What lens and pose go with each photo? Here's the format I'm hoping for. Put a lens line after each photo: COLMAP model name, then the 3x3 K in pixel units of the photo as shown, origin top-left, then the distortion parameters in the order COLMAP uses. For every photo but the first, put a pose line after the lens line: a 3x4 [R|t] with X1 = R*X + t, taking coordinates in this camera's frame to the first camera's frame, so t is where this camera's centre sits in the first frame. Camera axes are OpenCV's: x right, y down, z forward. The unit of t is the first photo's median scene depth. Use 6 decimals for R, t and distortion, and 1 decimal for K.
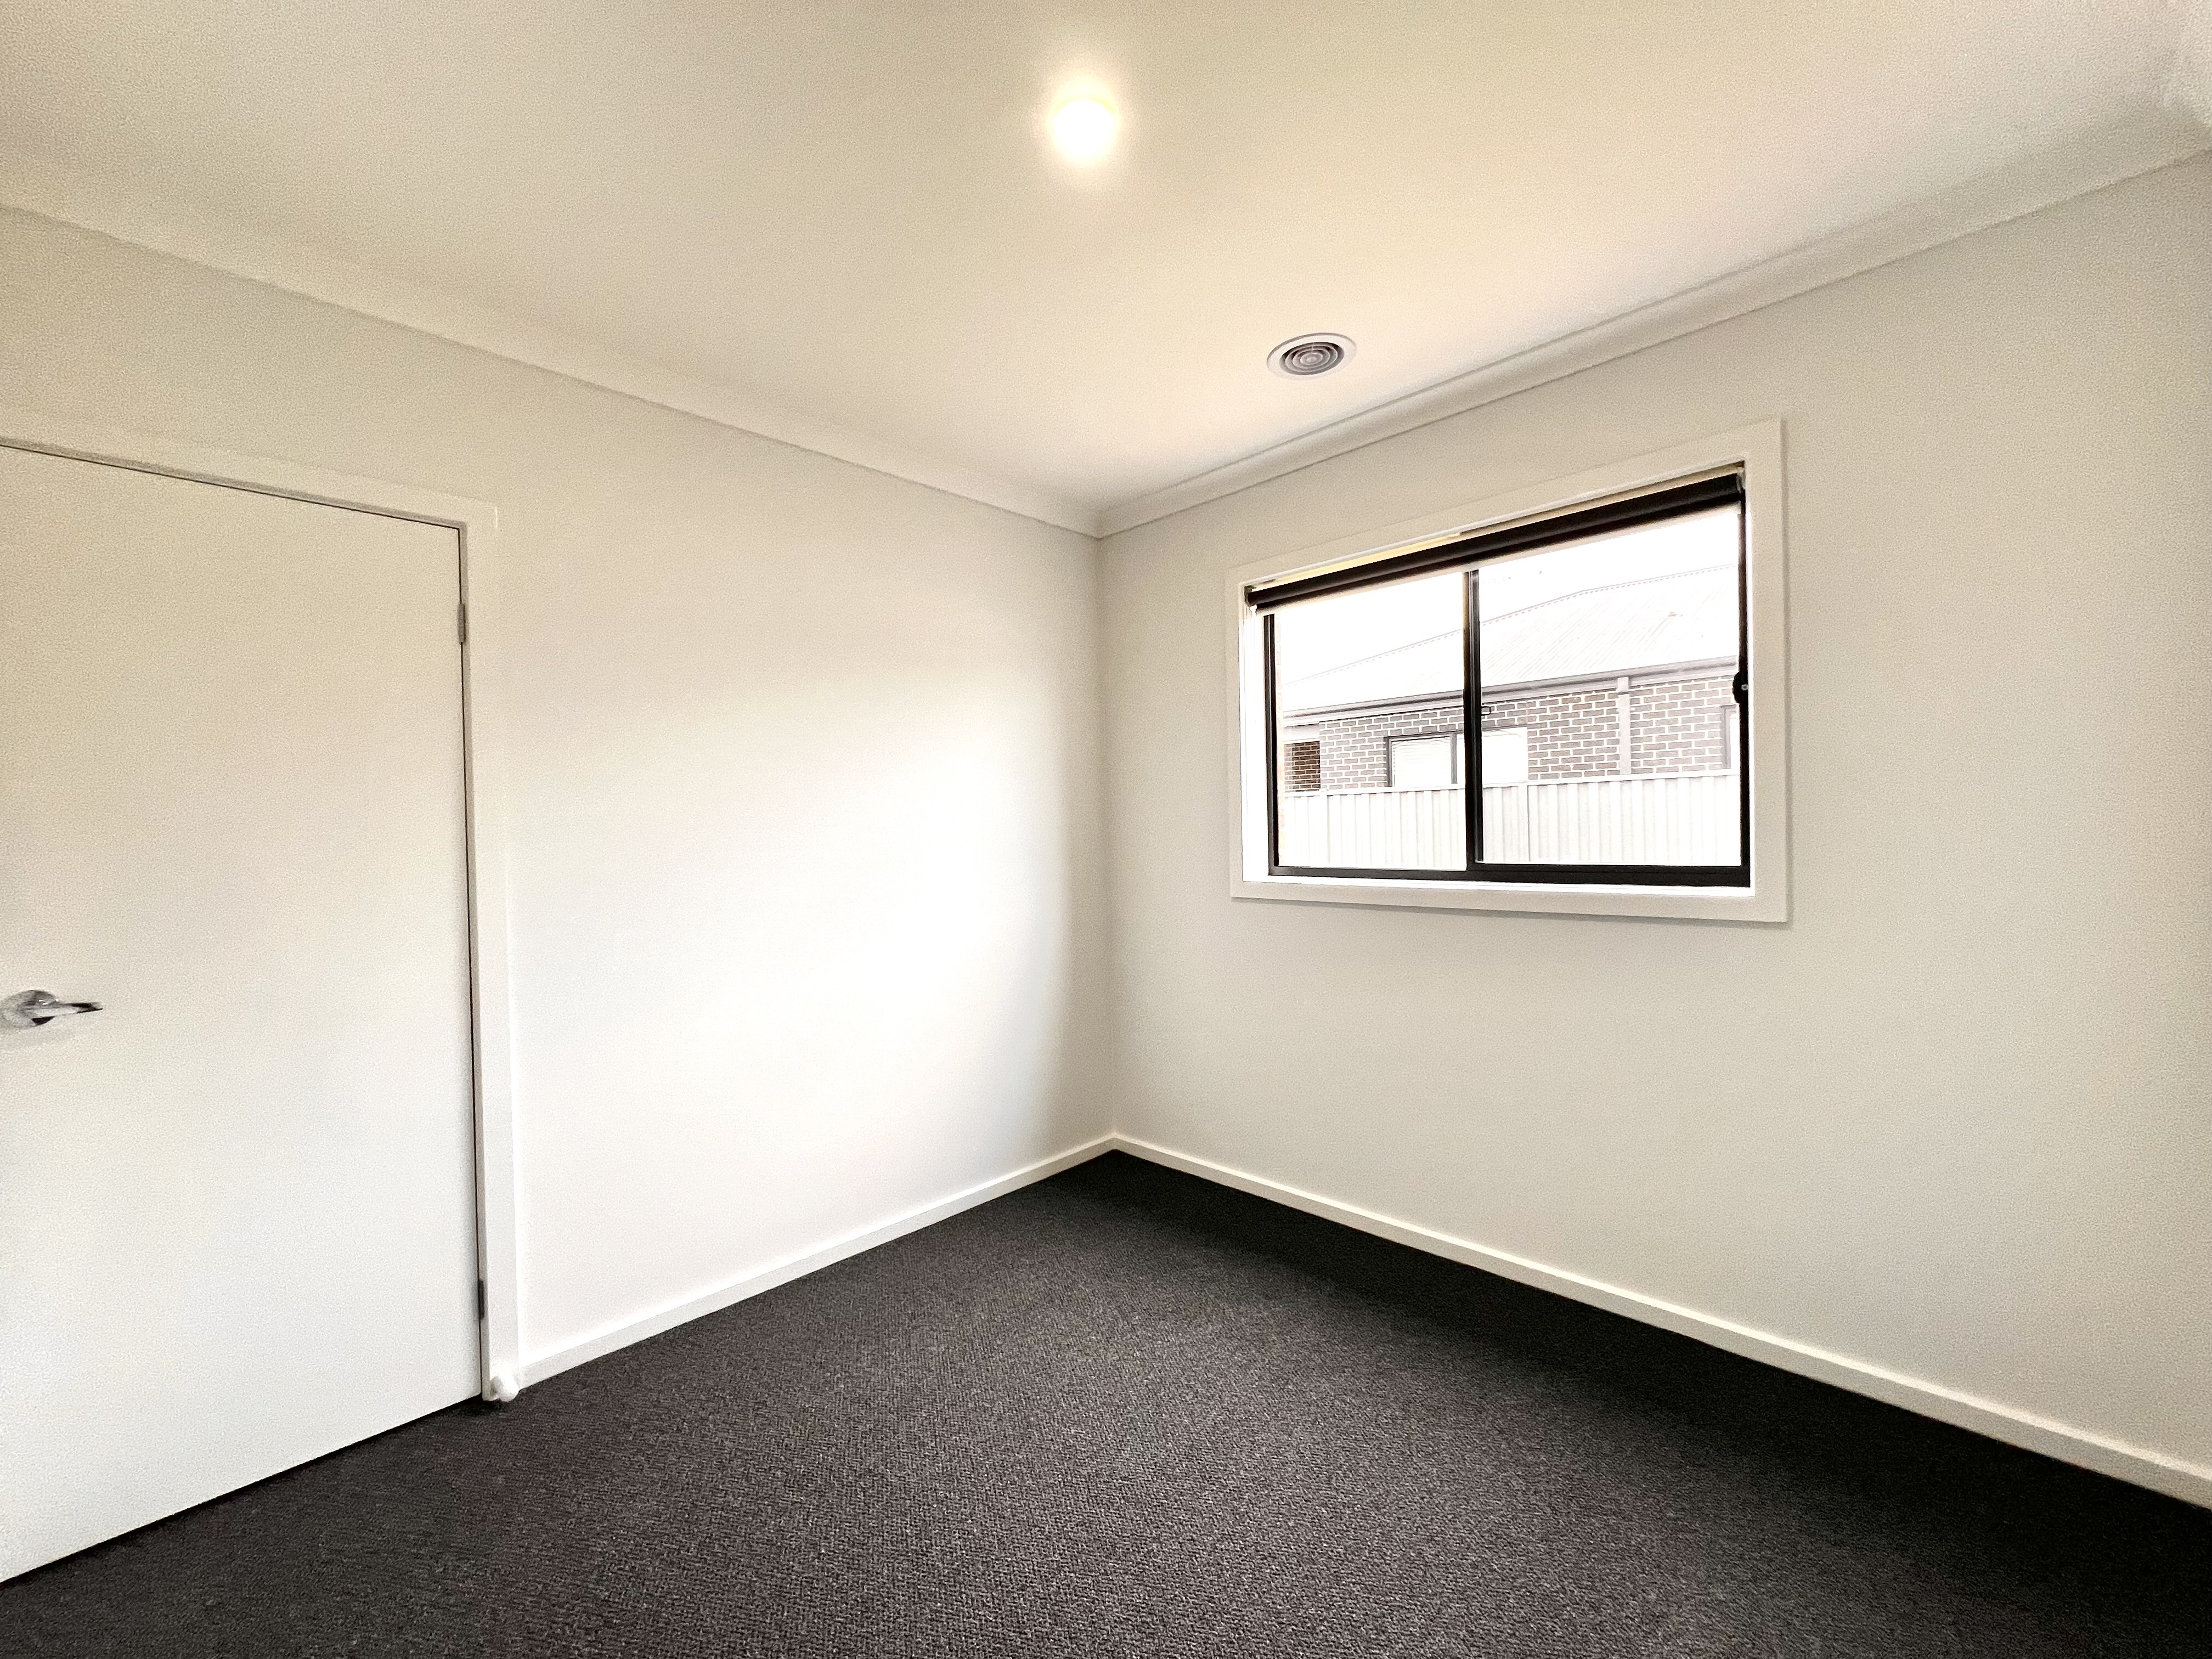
lens RADIAL K [[880.8, 0, 1104.4], [0, 880.8, 830.2], [0, 0, 1]] dist [-0.005722, -0.000116]
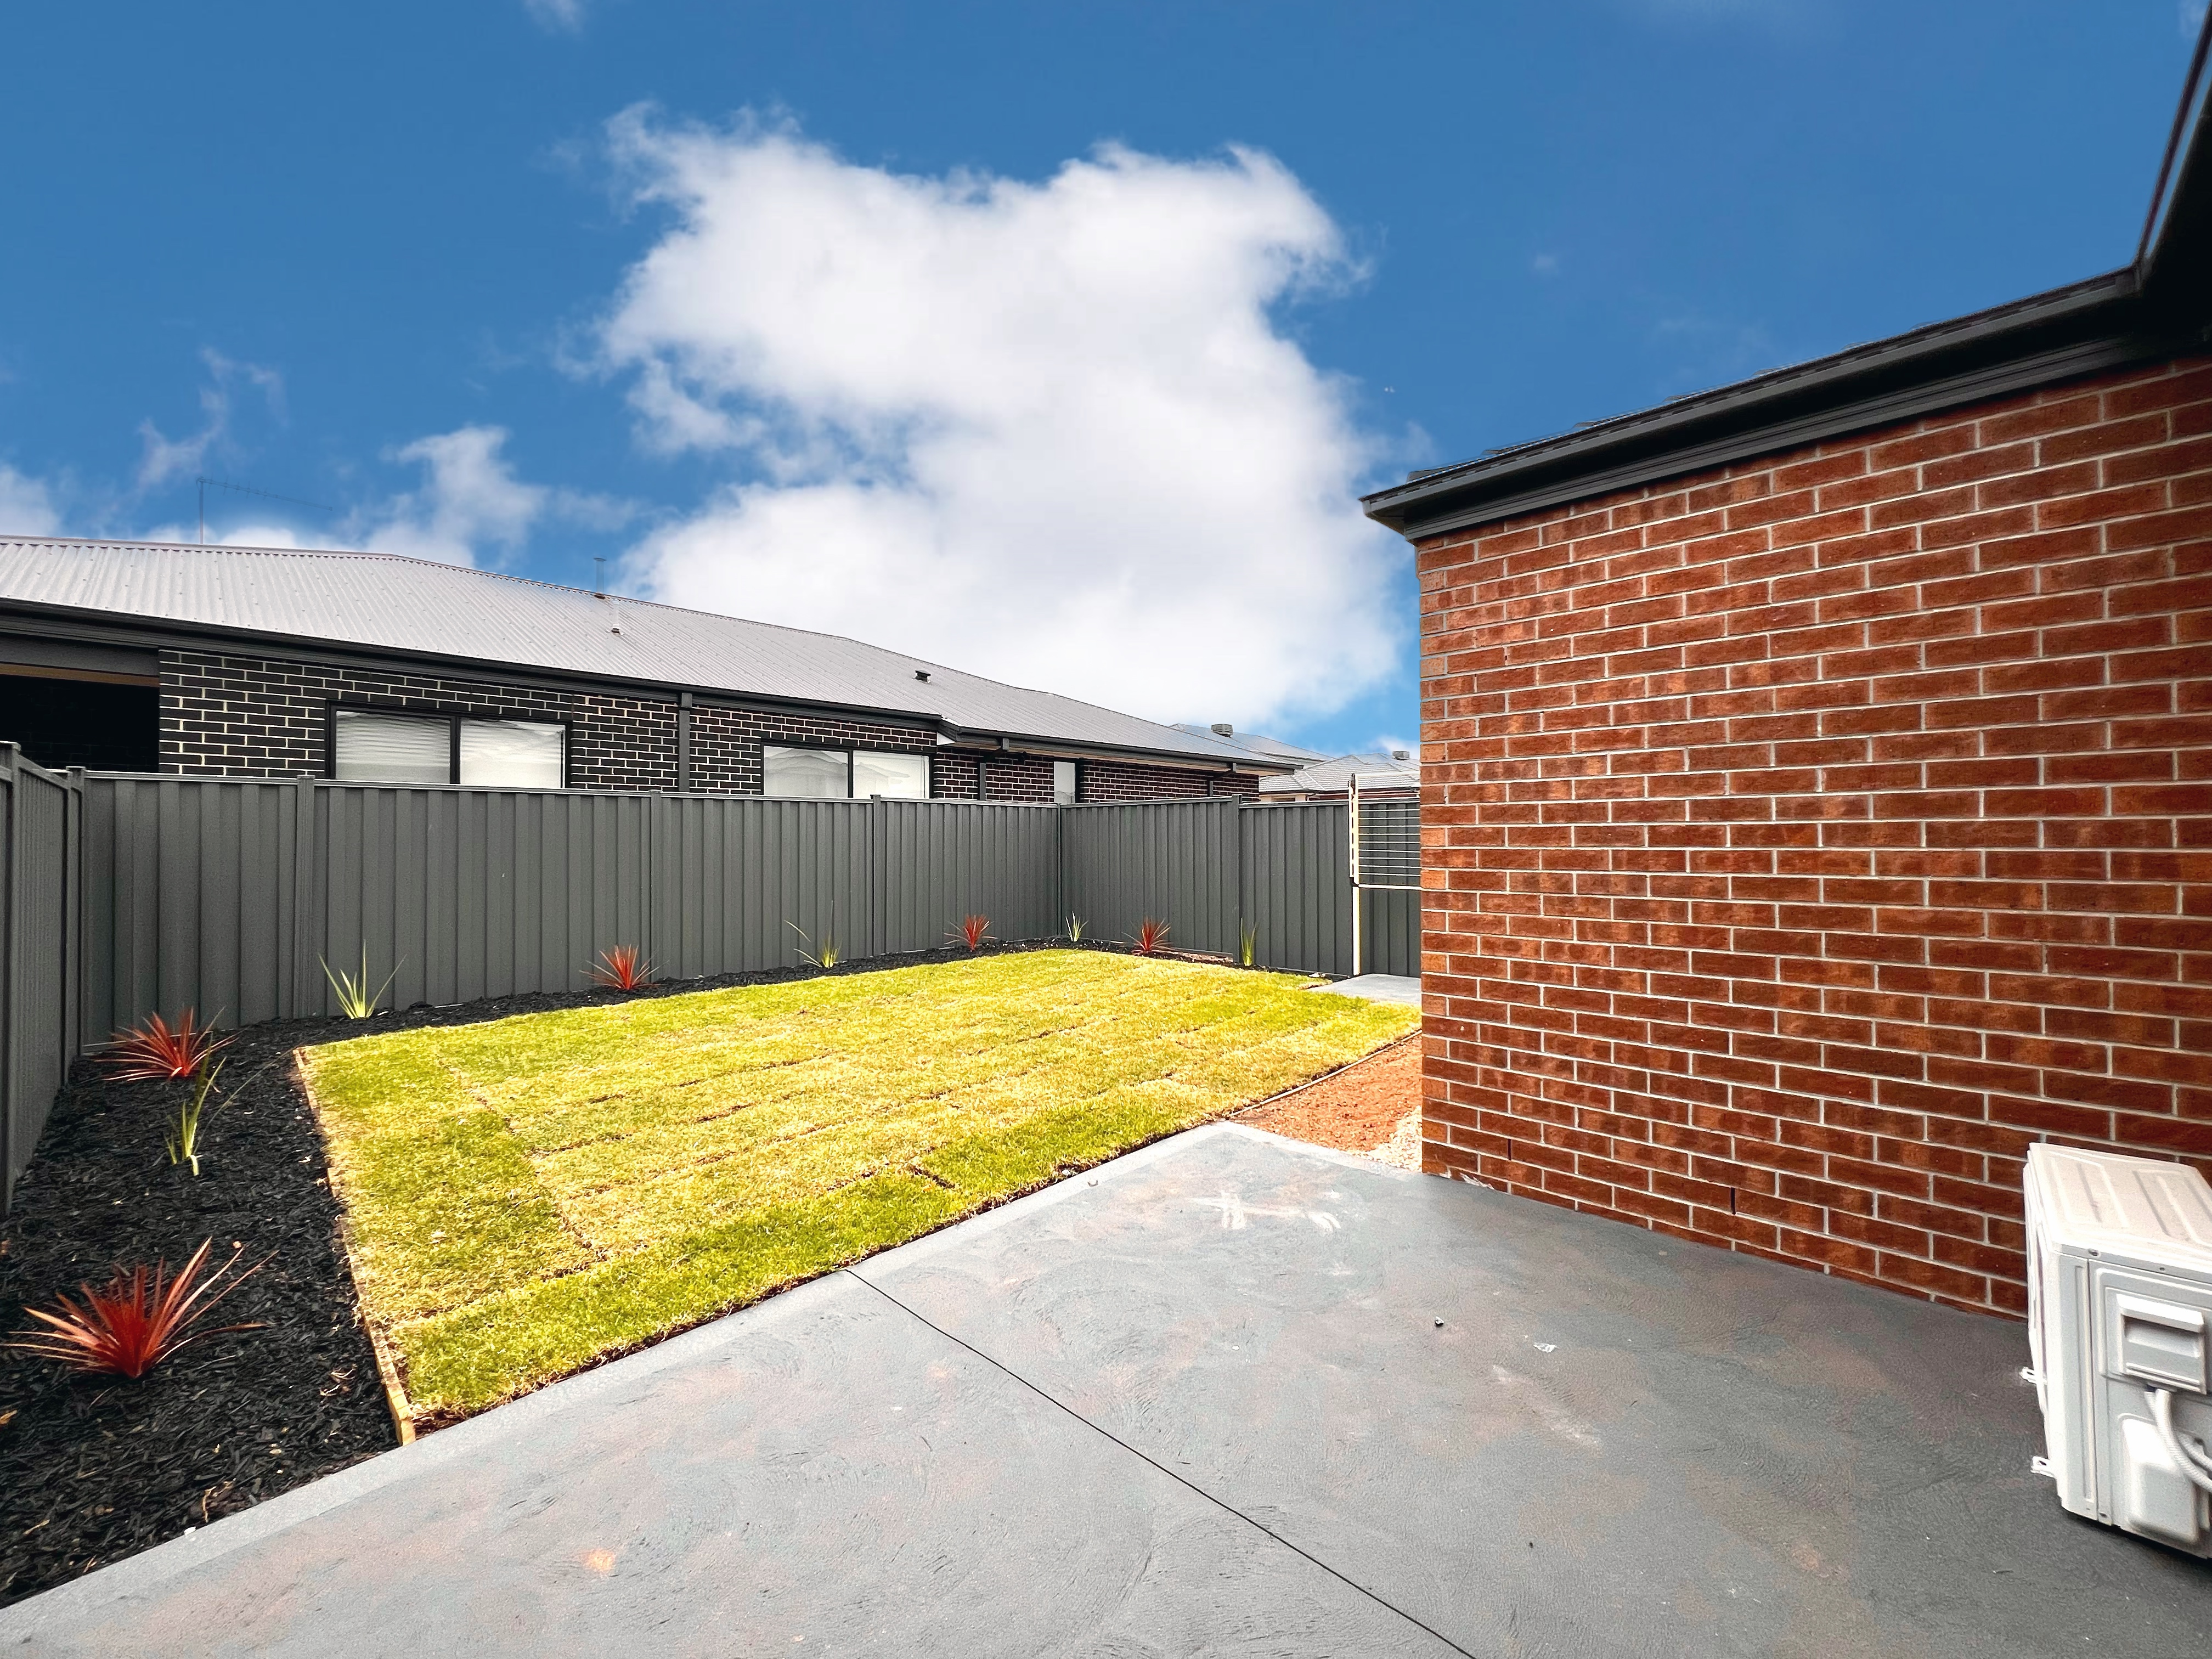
lens RADIAL K [[880.8, 0, 1104.4], [0, 880.8, 830.2], [0, 0, 1]] dist [-0.005722, -0.000116]
pose [[-0.007178, 0.029565, 0.999537, -0.343647], [0.000950, 0.999563, -0.029559, 0.007065], [-0.999974, 0.000738, -0.007203, 0.485907]]
